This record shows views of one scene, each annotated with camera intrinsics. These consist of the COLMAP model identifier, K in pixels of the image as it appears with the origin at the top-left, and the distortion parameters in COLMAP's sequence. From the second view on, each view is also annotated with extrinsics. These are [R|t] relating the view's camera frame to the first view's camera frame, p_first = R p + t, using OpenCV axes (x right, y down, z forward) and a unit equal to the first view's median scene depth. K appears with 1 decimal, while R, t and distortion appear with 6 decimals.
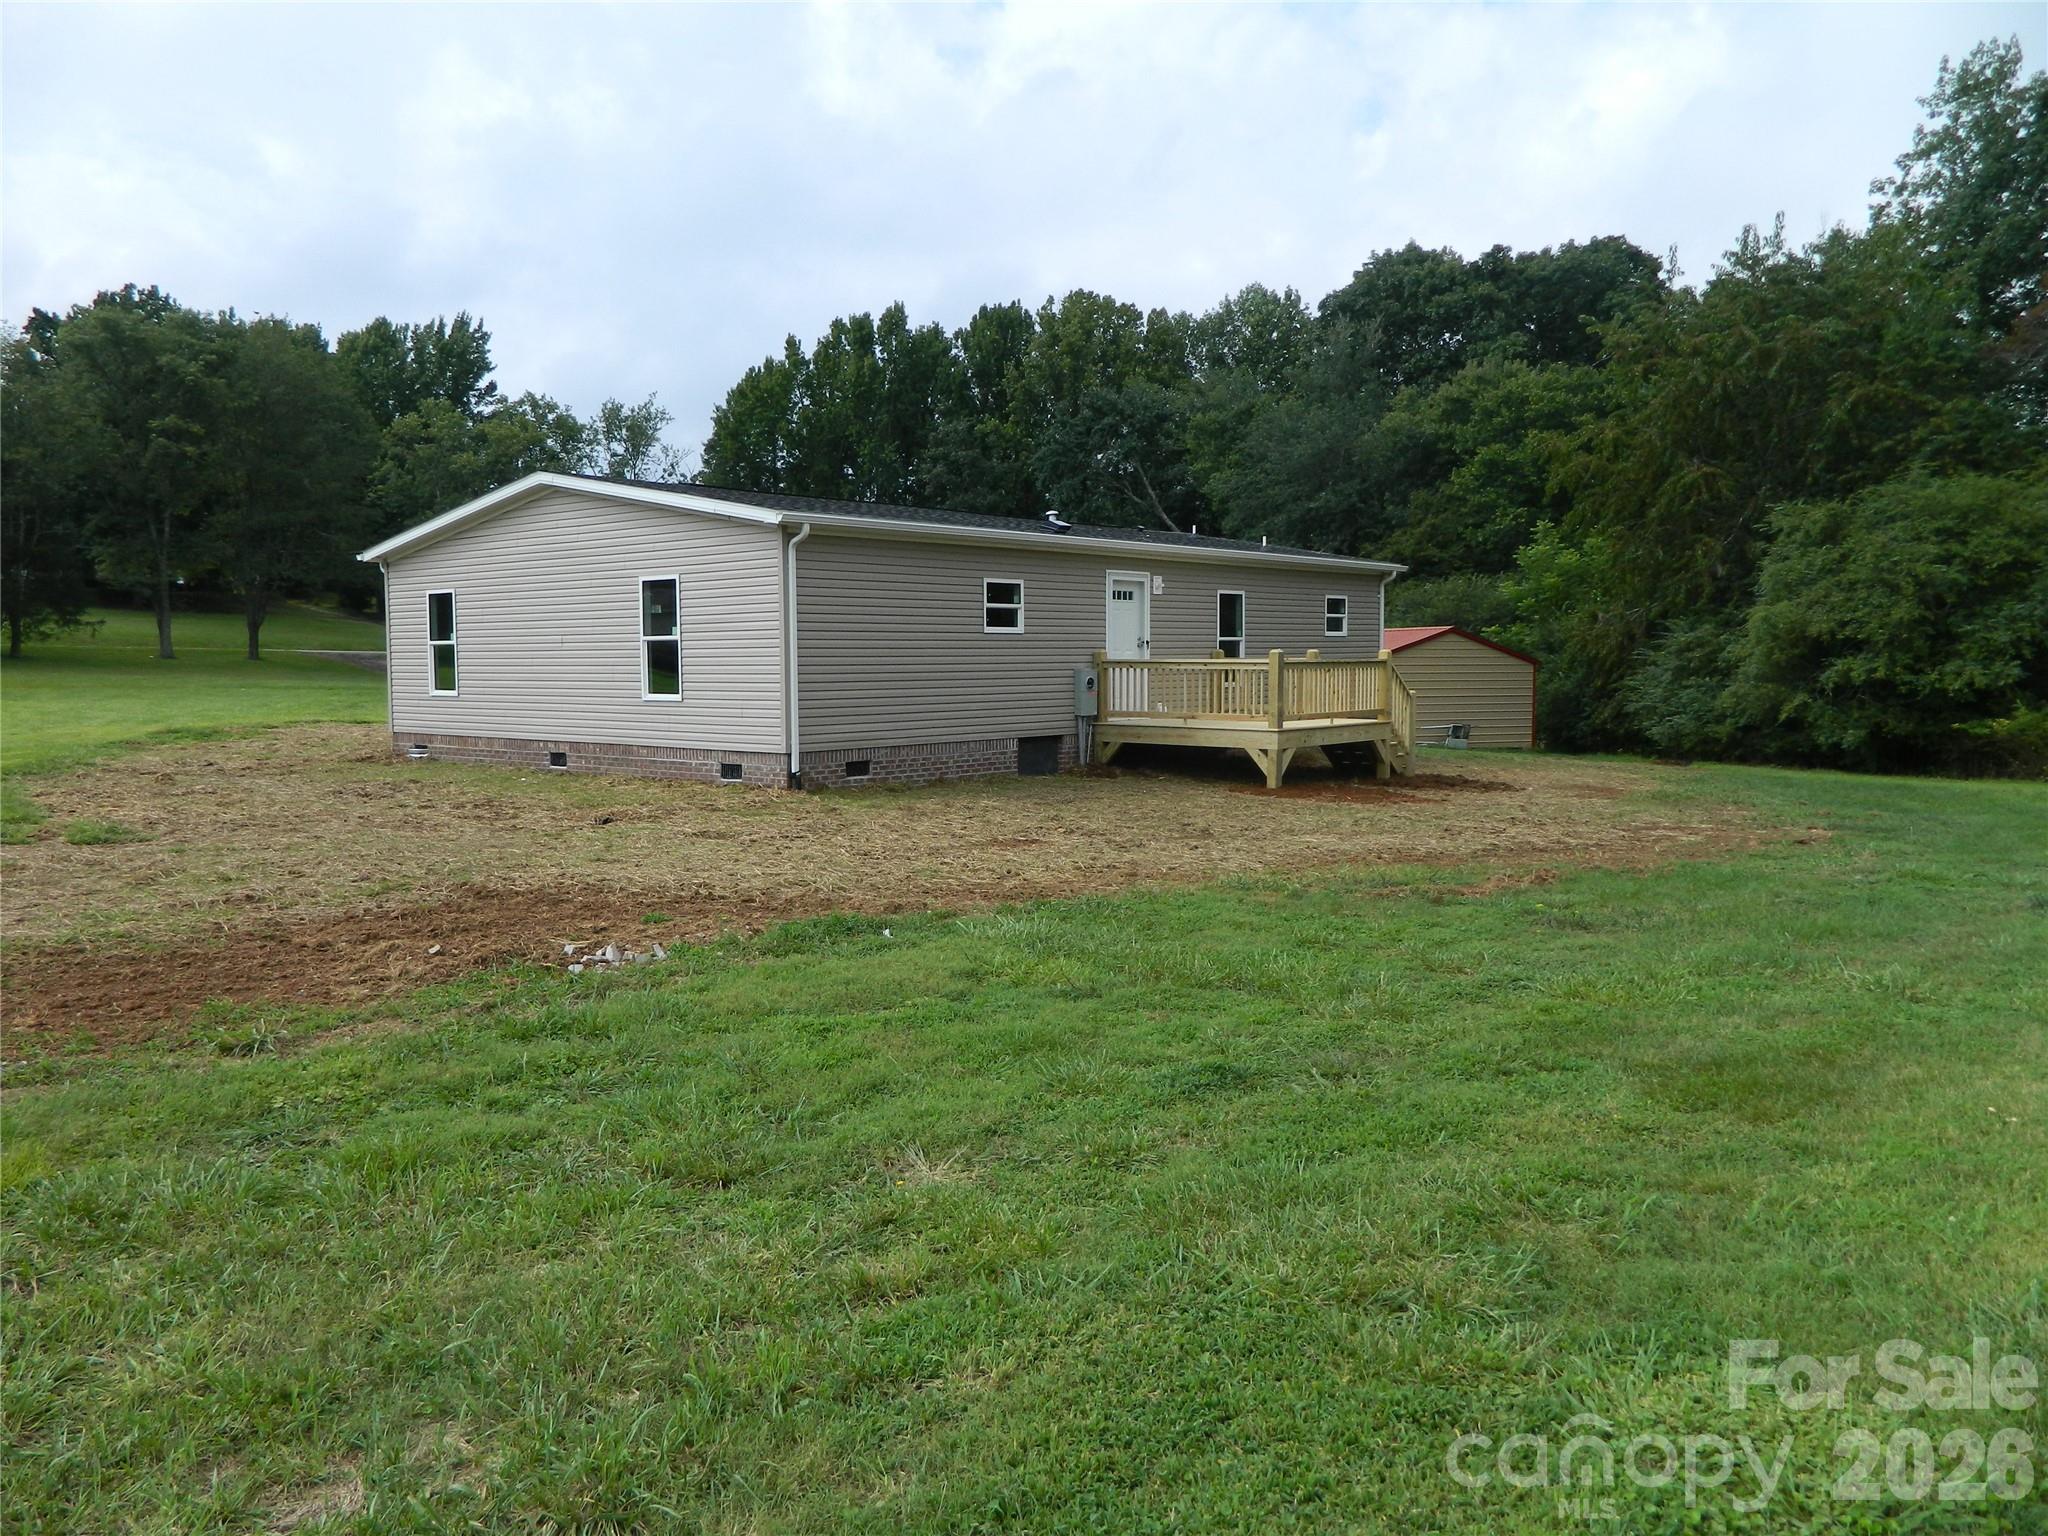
lens RADIAL K [[1554.8, 0, 1024.0], [0, 1554.8, 768.0], [0, 0, 1]] dist [-0.010812, -0.004190]
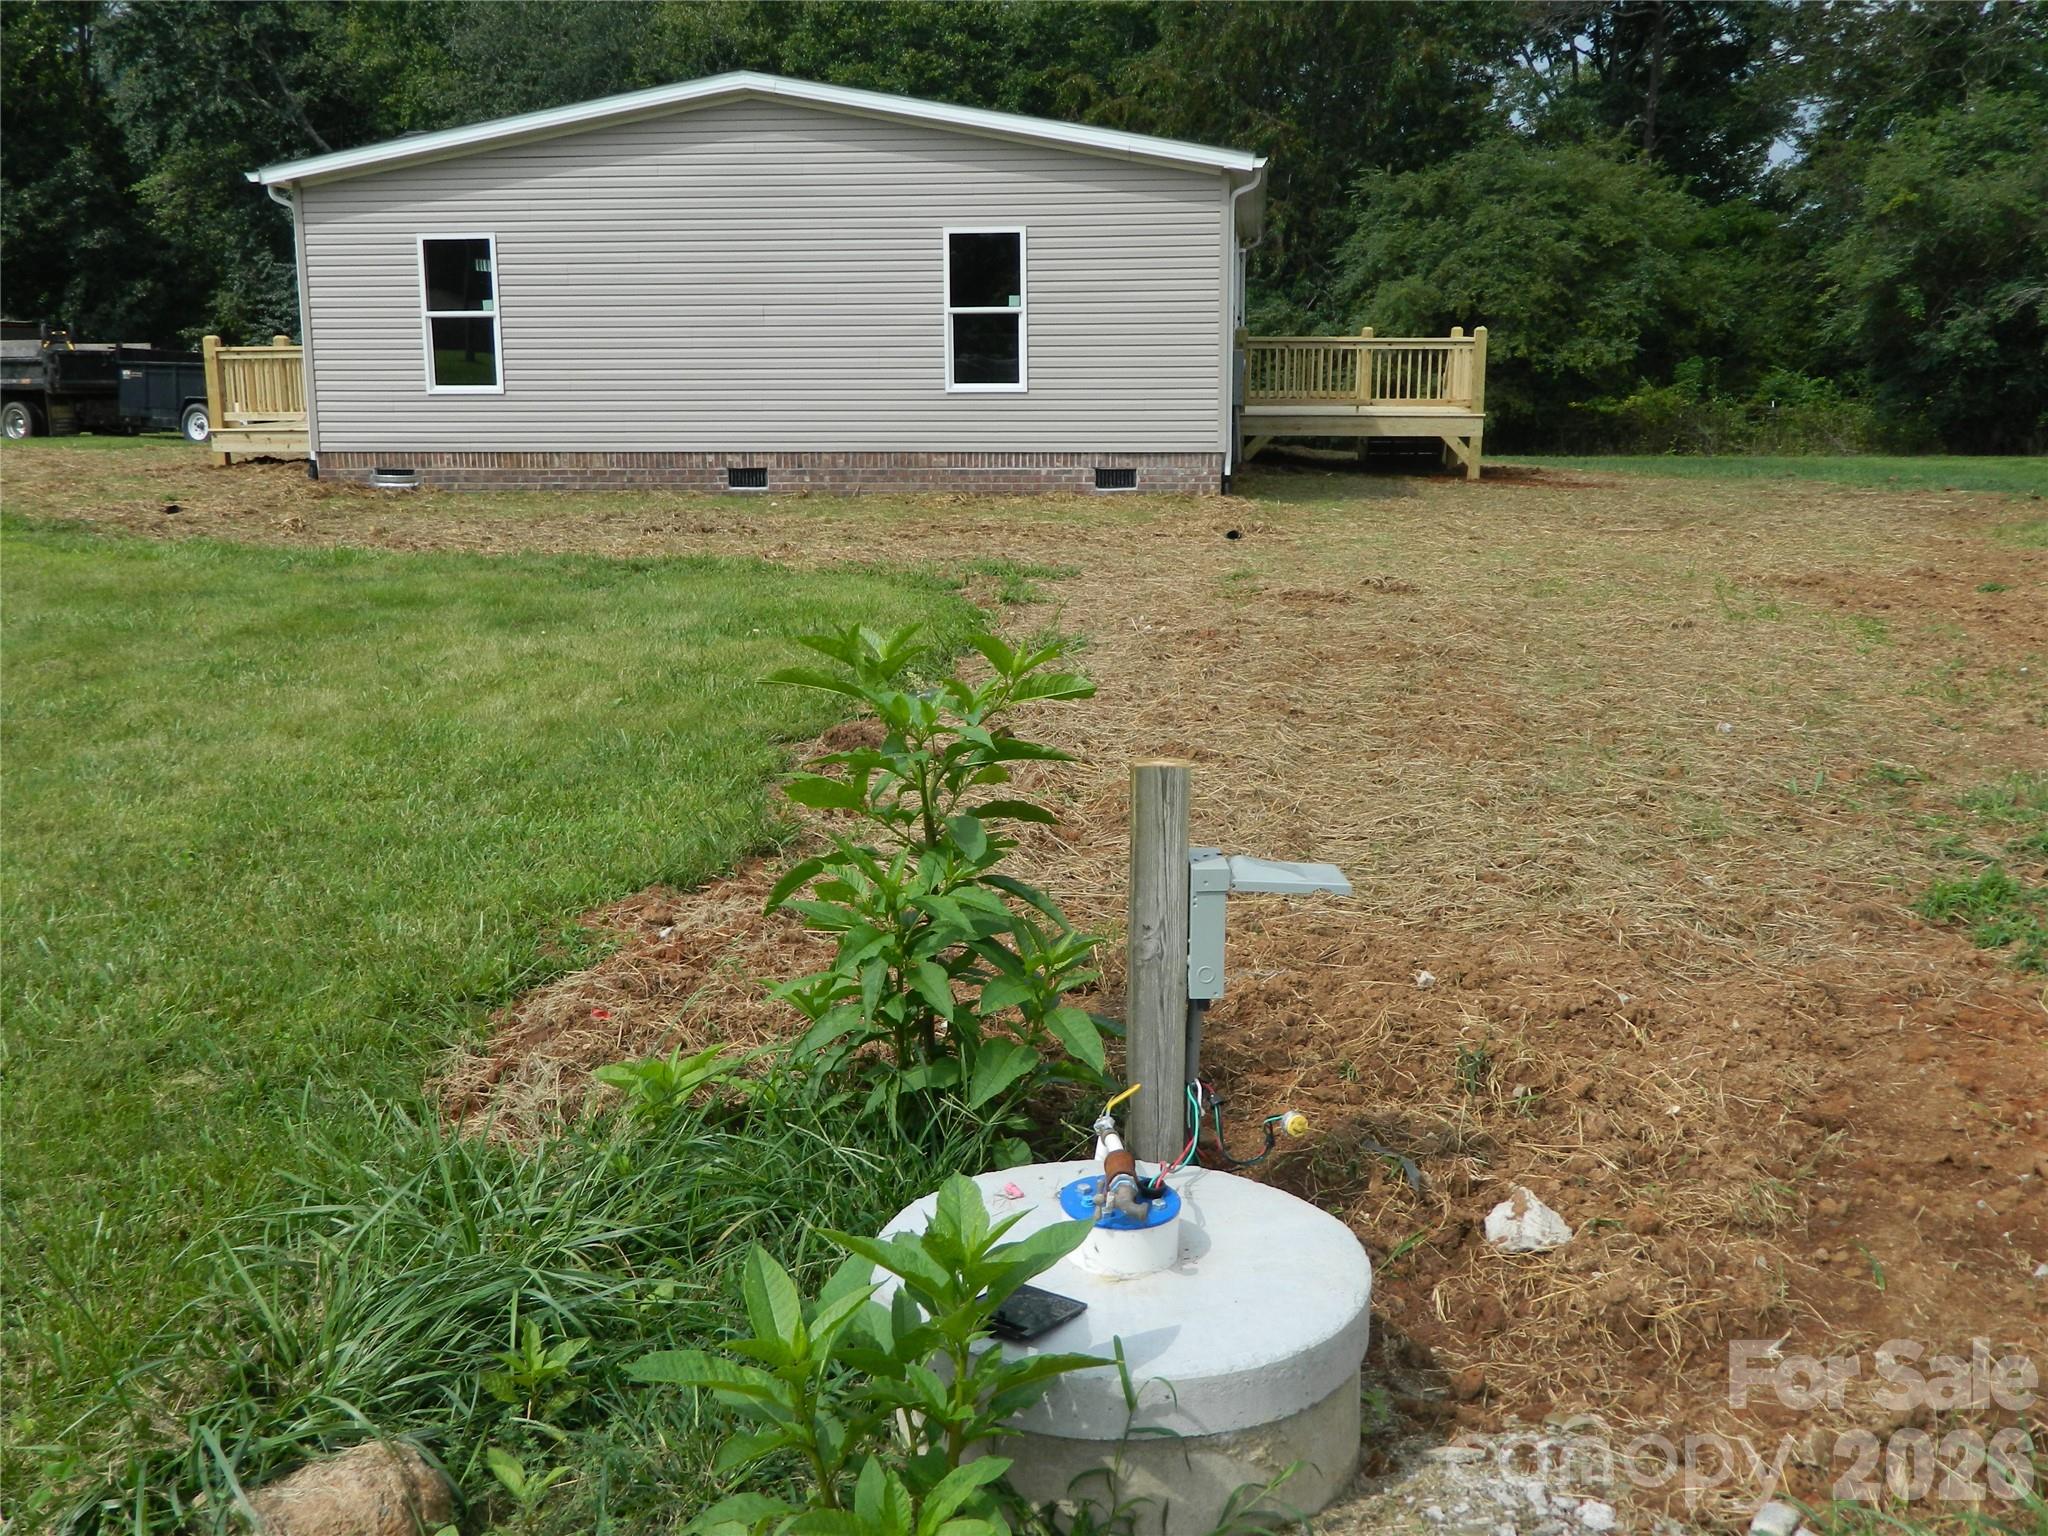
lens RADIAL K [[2072.9, 0, 1024.0], [0, 2072.9, 768.0], [0, 0, 1]] dist [0.009789, -0.004516]
pose [[0.826616, -0.115883, 0.550706, -0.373082], [0.041569, 0.988469, 0.145604, -0.003498], [-0.561229, -0.097467, 0.821902, 0.049698]]
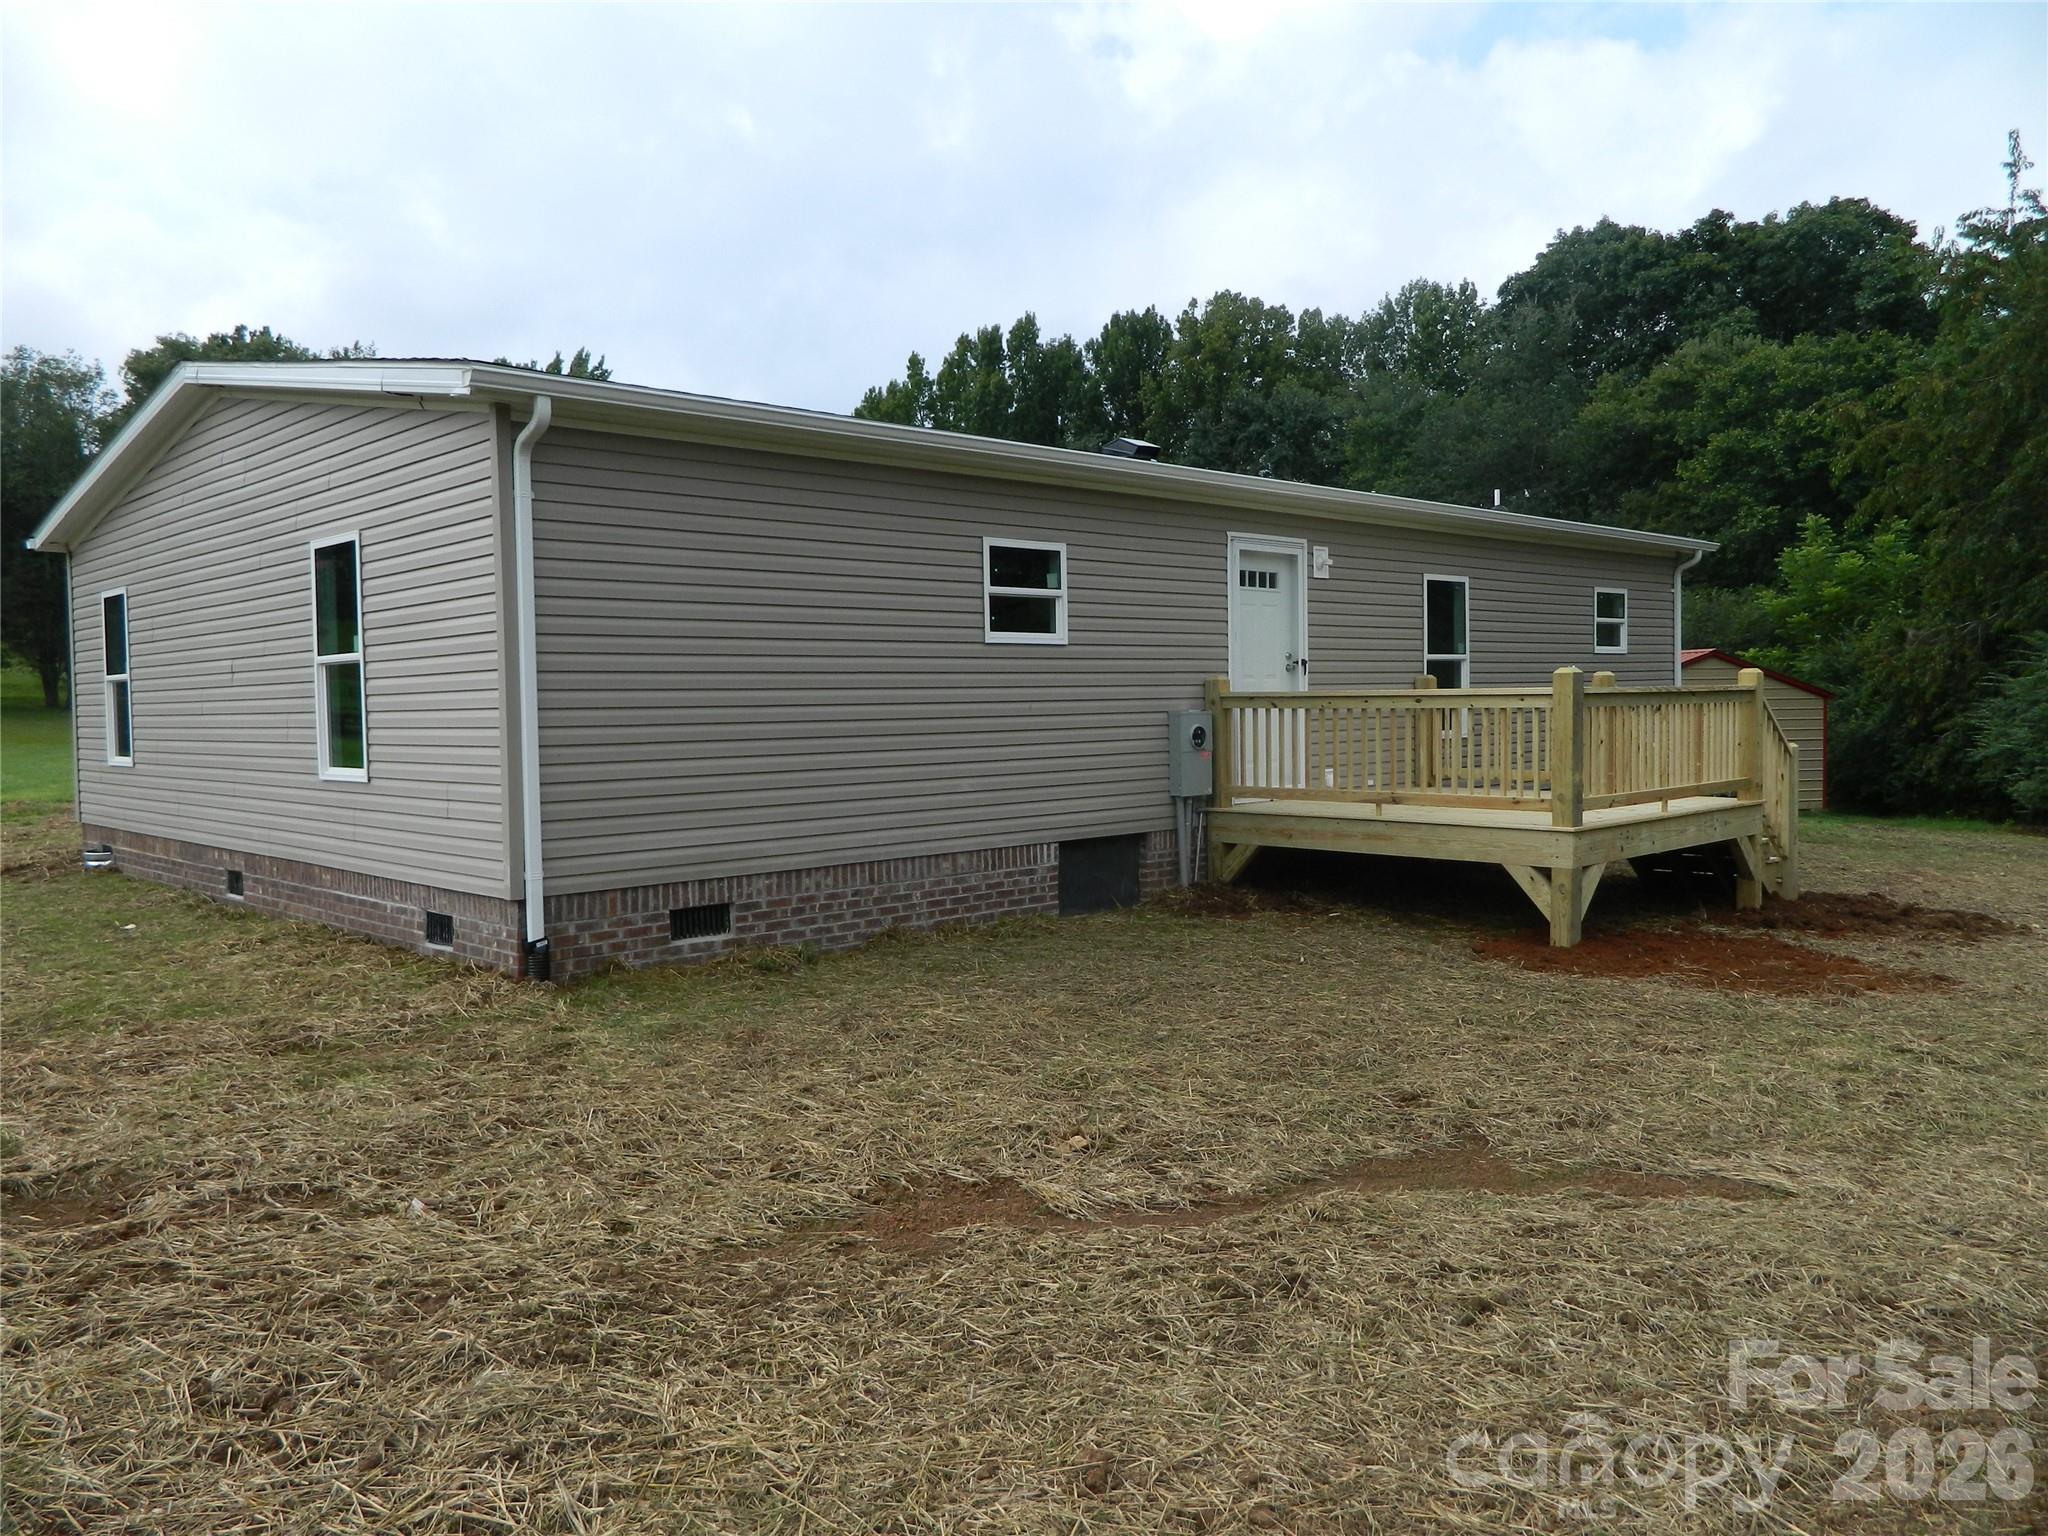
lens RADIAL K [[1525.2, 0, 1024.0], [0, 1525.2, 768.0], [0, 0, 1]] dist [-0.035043, 0.140218]
pose [[0.994814, -0.006896, -0.101481, 0.018621], [0.004146, 0.999619, -0.027281, -0.015160], [0.101631, 0.026719, 0.994463, 0.240090]]
